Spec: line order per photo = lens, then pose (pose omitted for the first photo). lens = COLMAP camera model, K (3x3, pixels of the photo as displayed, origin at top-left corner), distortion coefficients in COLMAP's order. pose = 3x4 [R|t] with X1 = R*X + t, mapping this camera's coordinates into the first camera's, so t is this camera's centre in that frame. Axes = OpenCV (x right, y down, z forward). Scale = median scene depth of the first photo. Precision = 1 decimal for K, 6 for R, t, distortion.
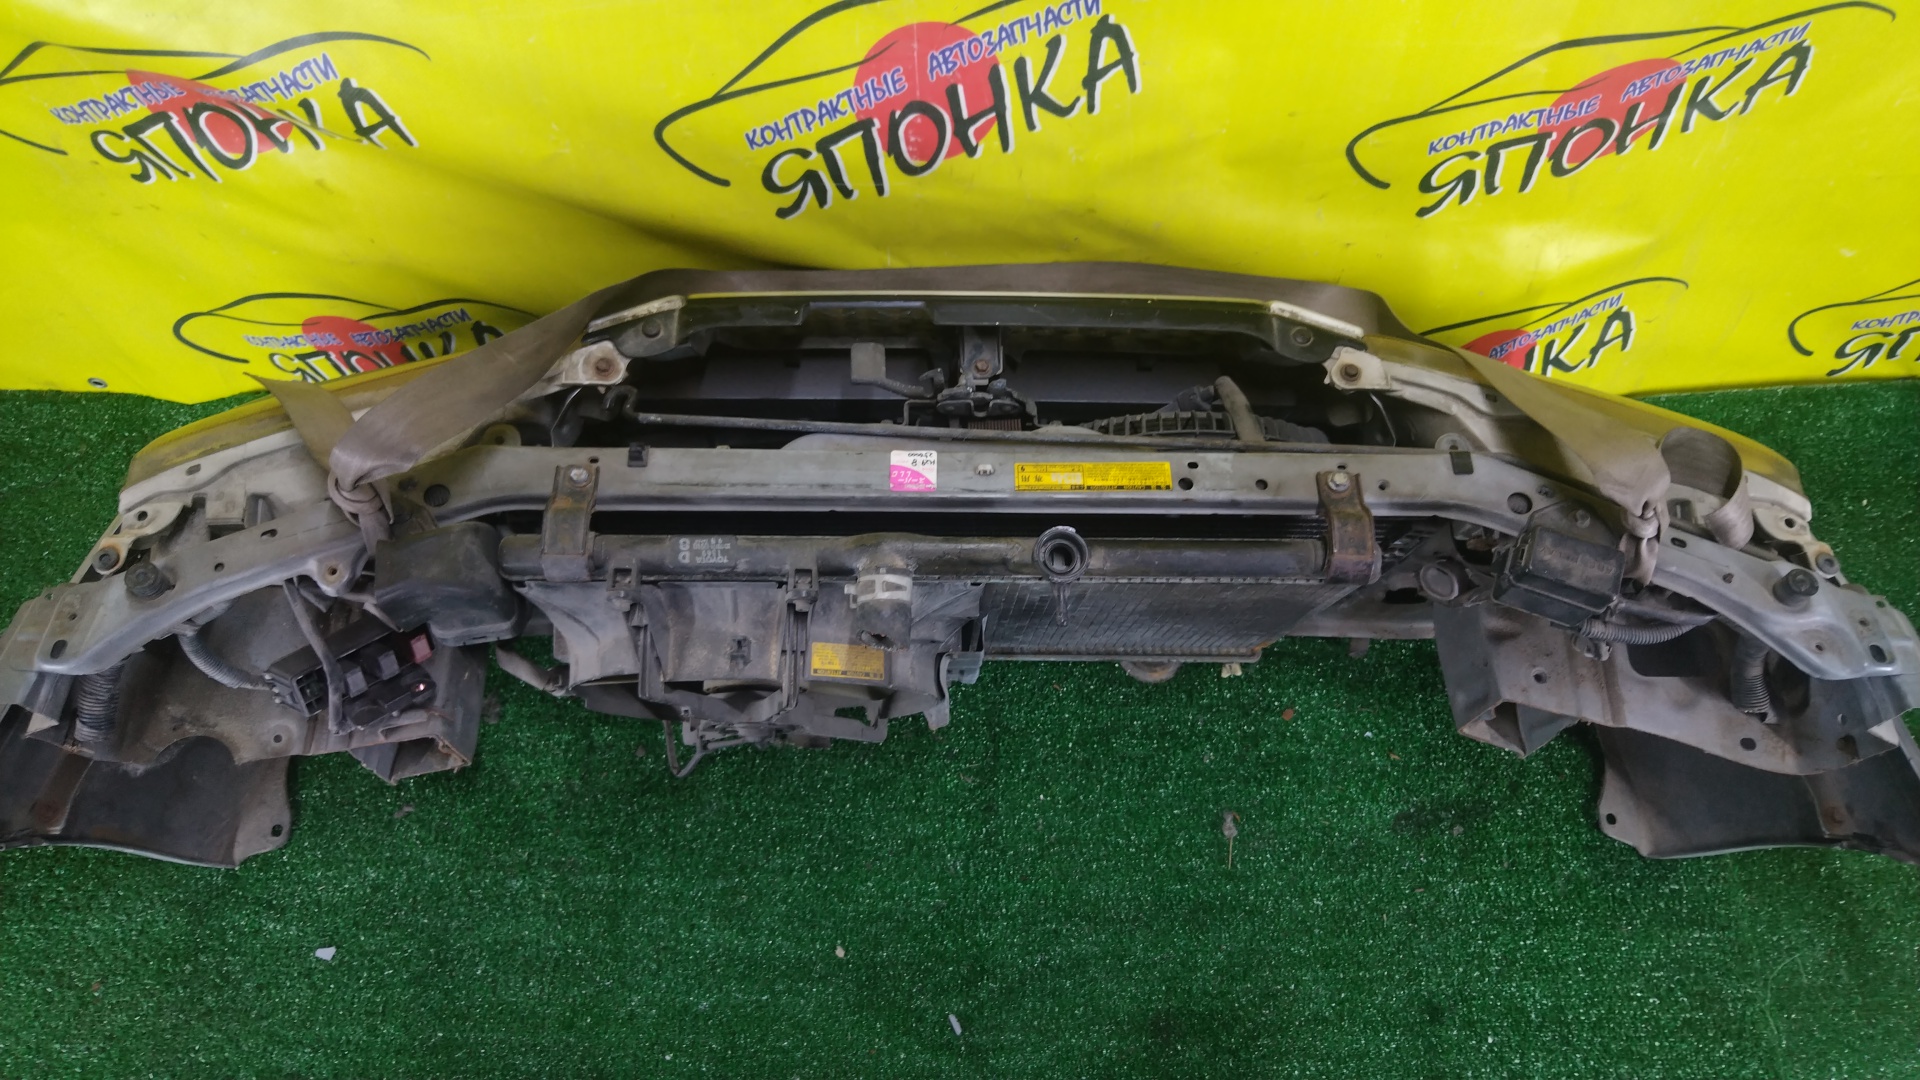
lens RADIAL K [[1320.8, 0, 960.8], [0, 1320.8, 547.1], [0, 0, 1]] dist [-0.017799, 0.019198]
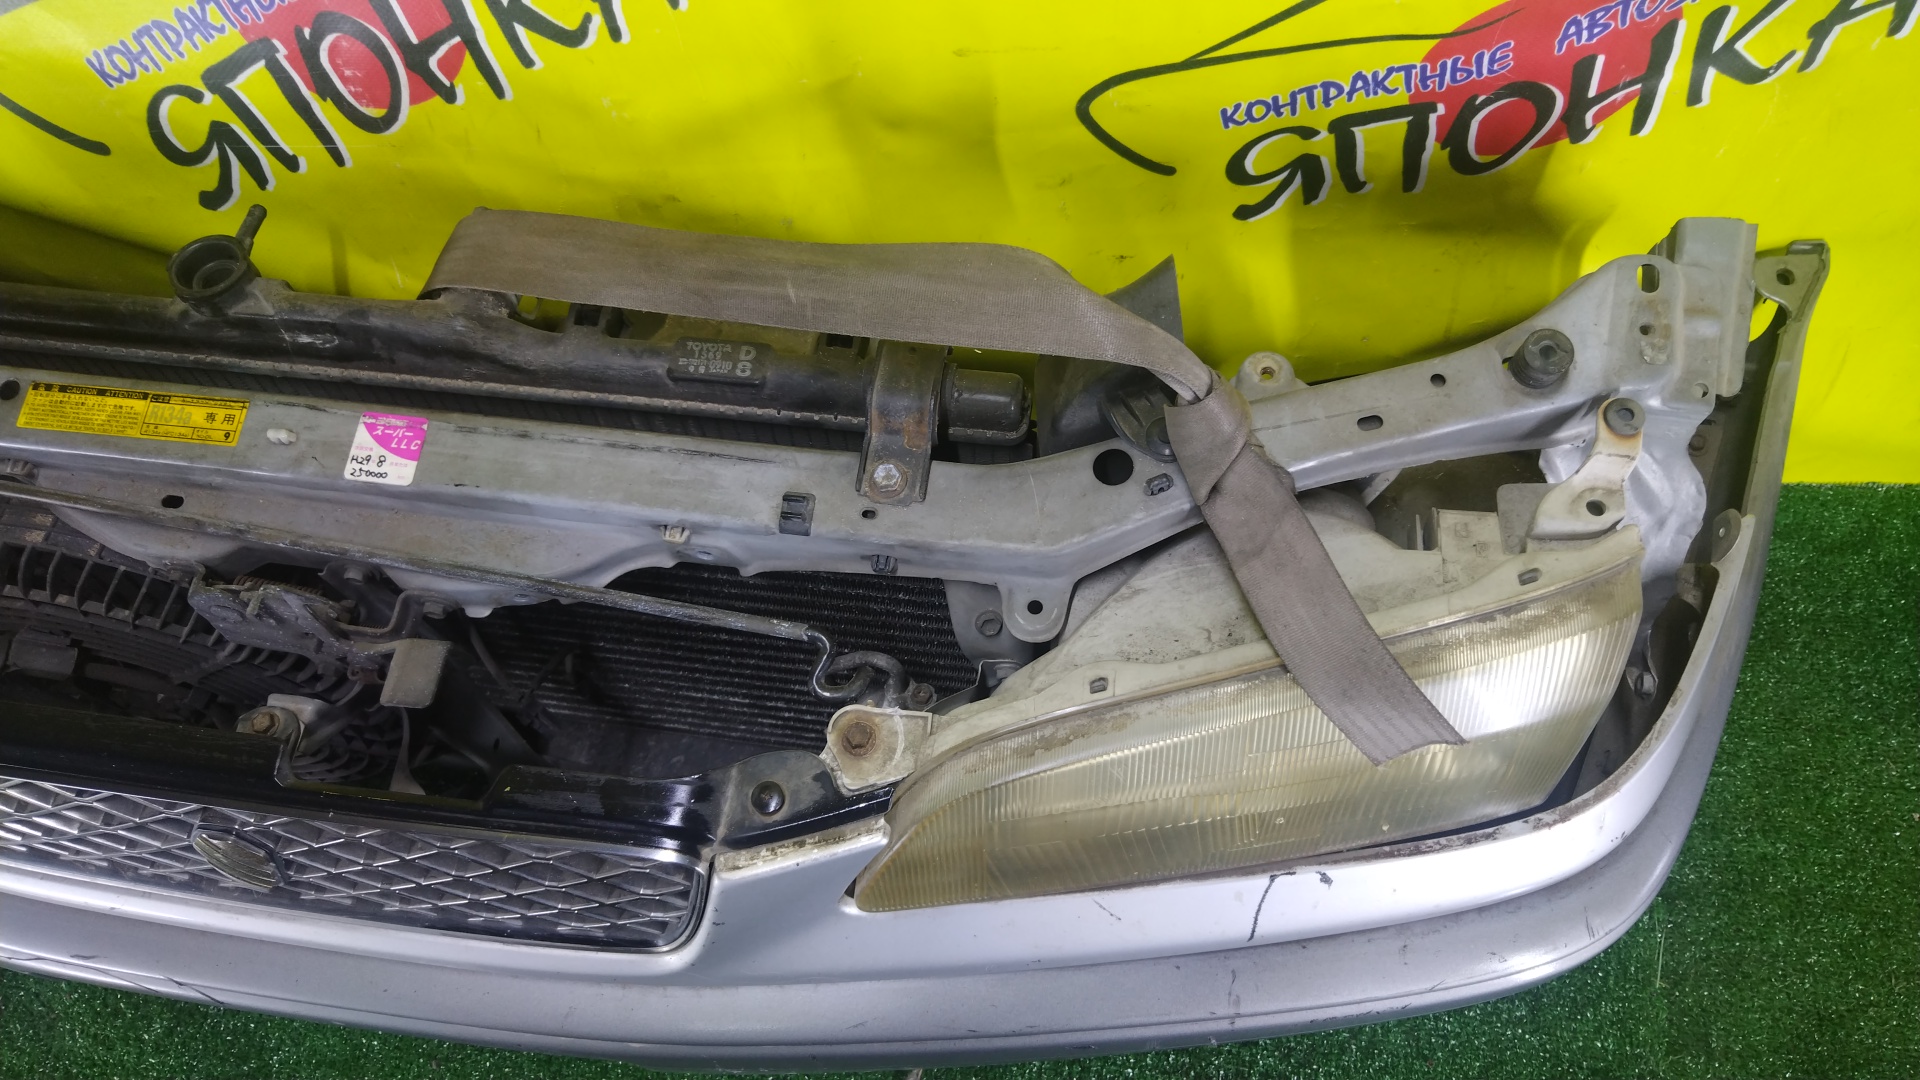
lens RADIAL K [[1320.8, 0, 960.2], [0, 1320.8, 551.4], [0, 0, 1]] dist [-0.017799, 0.019198]
pose [[0.986625, 0.088248, -0.137052, 0.360450], [-0.074208, 0.991765, 0.104376, -0.172683], [0.145135, -0.092810, 0.985049, 0.407752]]
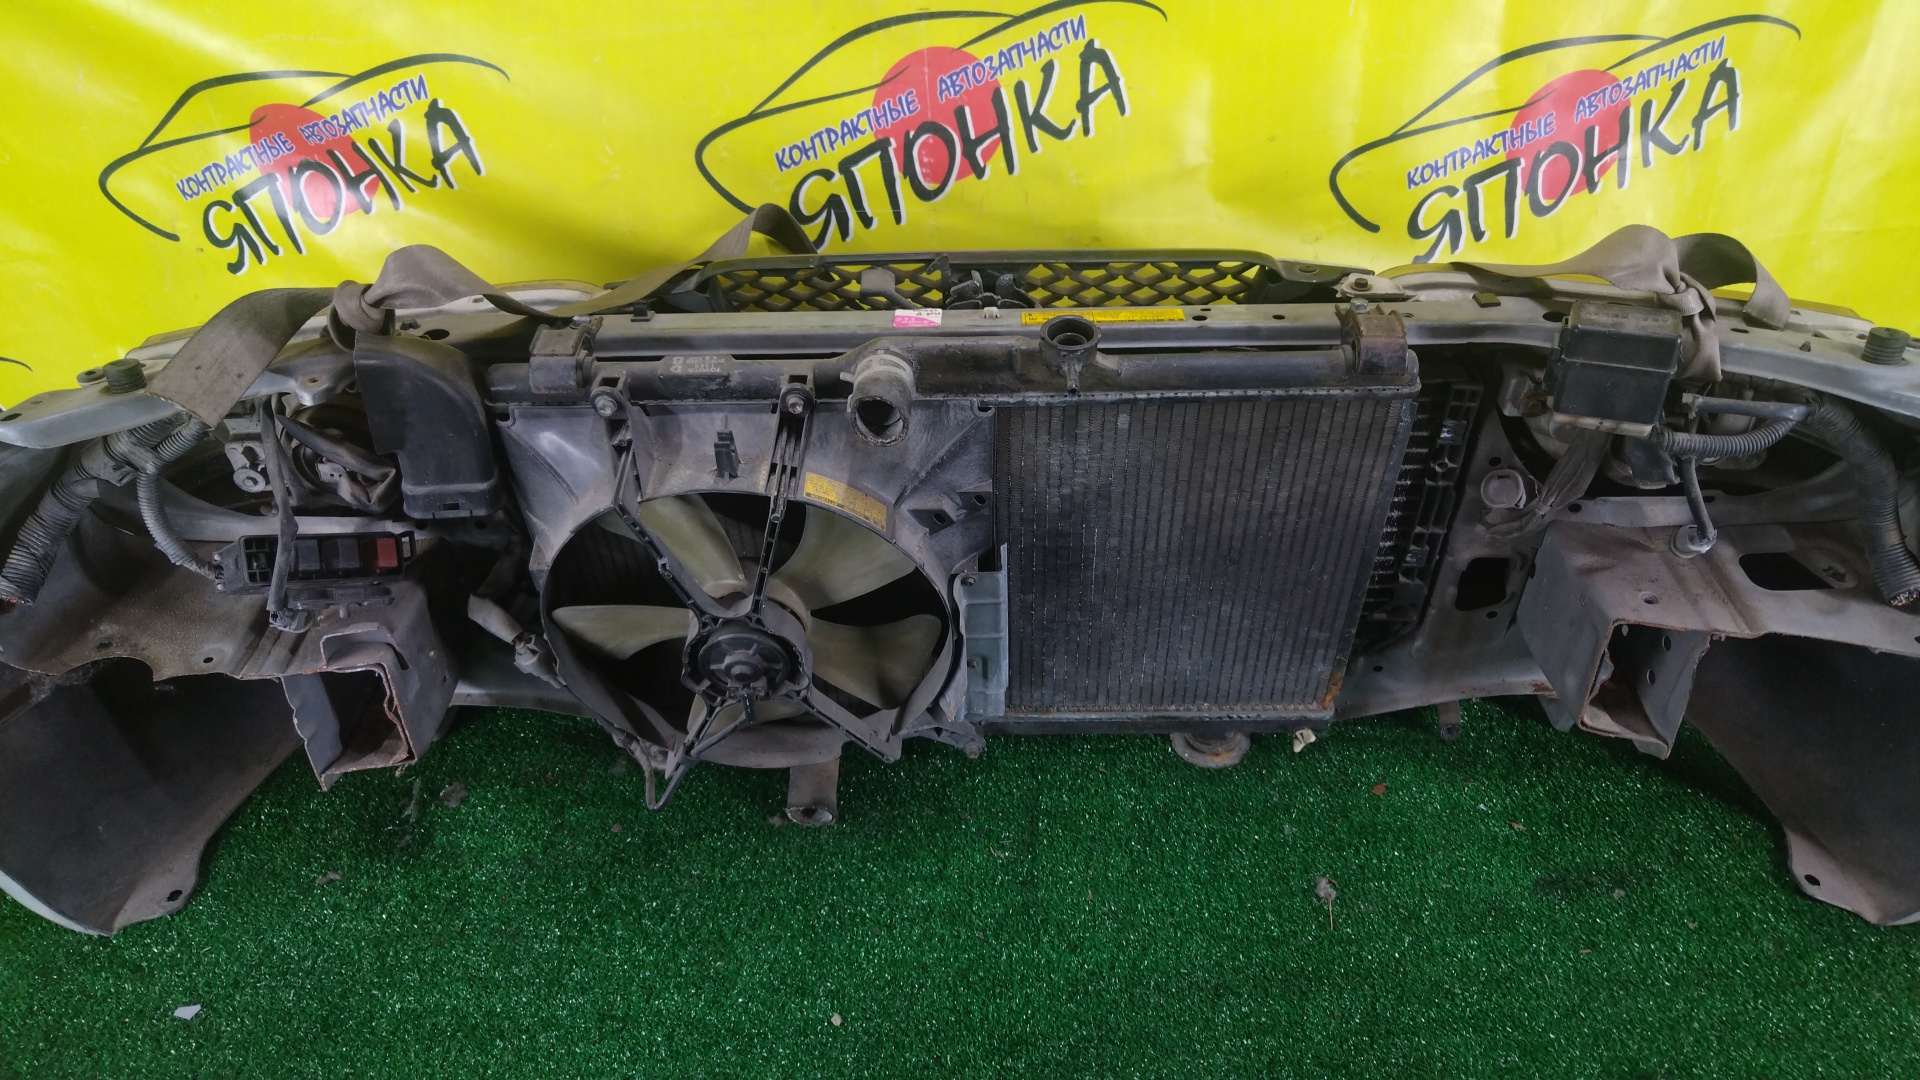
lens RADIAL K [[1320.8, 0, 958.1], [0, 1320.8, 535.3], [0, 0, 1]] dist [-0.017799, 0.019198]
pose [[0.998237, -0.036405, -0.046868, 0.030756], [0.006378, 0.850976, -0.525166, 0.542204], [0.059002, 0.523942, 0.849708, 0.230072]]
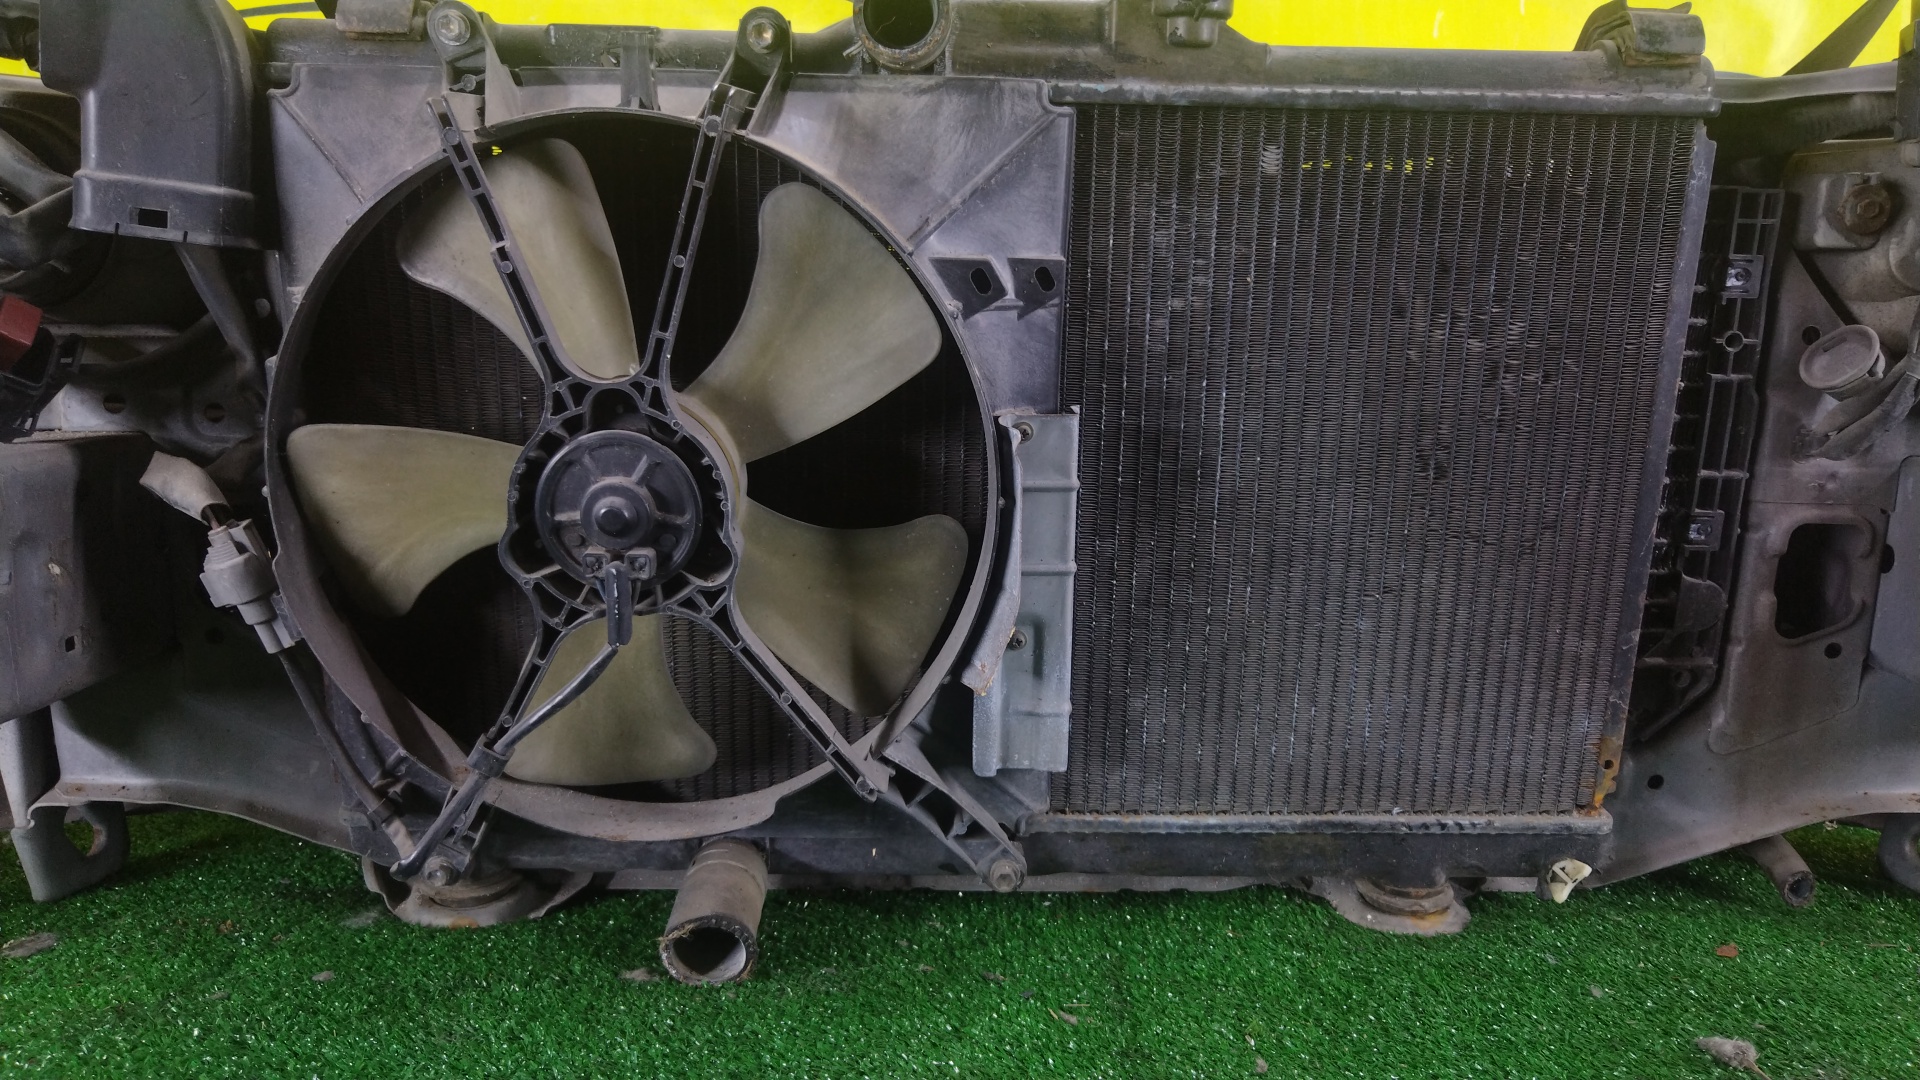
lens RADIAL K [[1320.8, 0, 972.9], [0, 1320.8, 530.8], [0, 0, 1]] dist [-0.017799, 0.019198]
pose [[0.999533, -0.019494, 0.023549, -0.040272], [0.030029, 0.481810, -0.875761, 0.581910], [0.005726, 0.876059, 0.482170, 0.805050]]
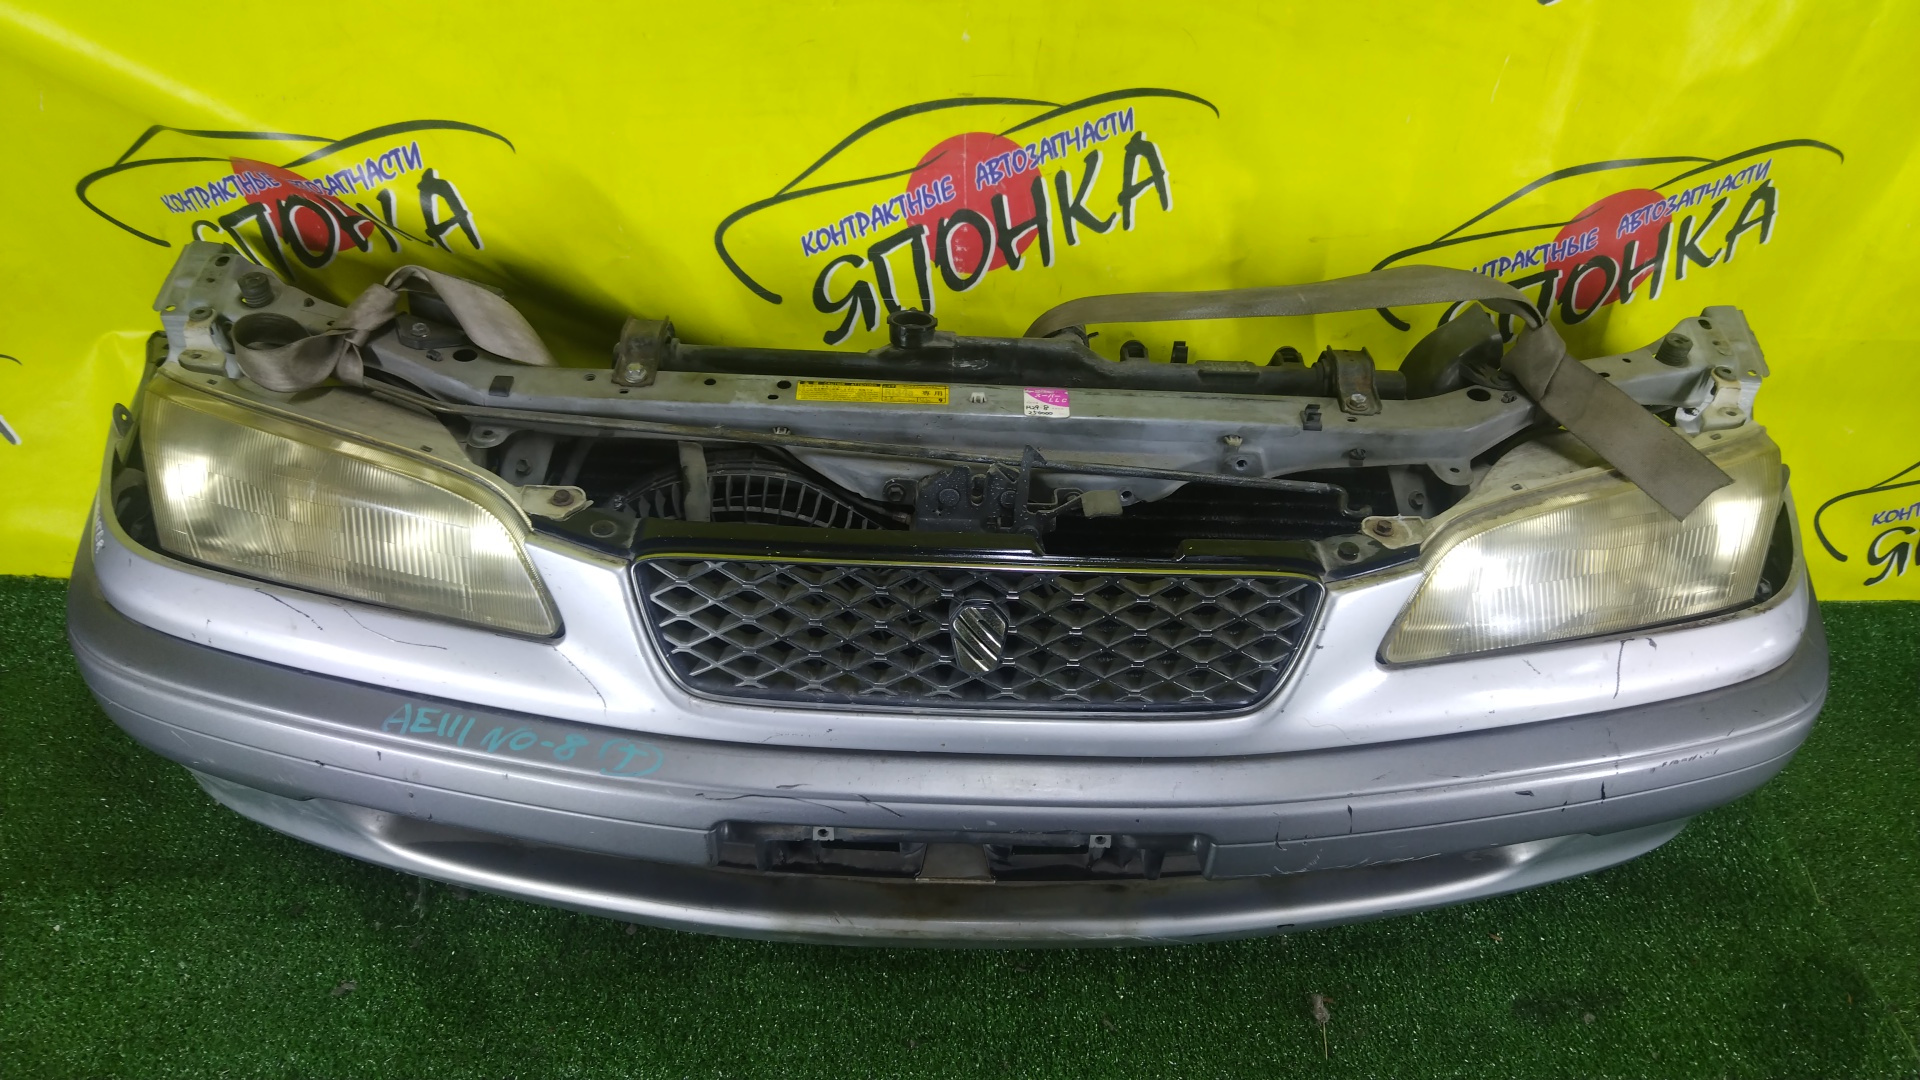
lens RADIAL K [[1320.8, 0, 970.1], [0, 1320.8, 538.6], [0, 0, 1]] dist [-0.017799, 0.019198]
pose [[0.999804, 0.003157, 0.019557, -0.048072], [0.004994, 0.915168, -0.403042, 0.330355], [-0.019170, 0.403061, 0.914972, 0.129396]]
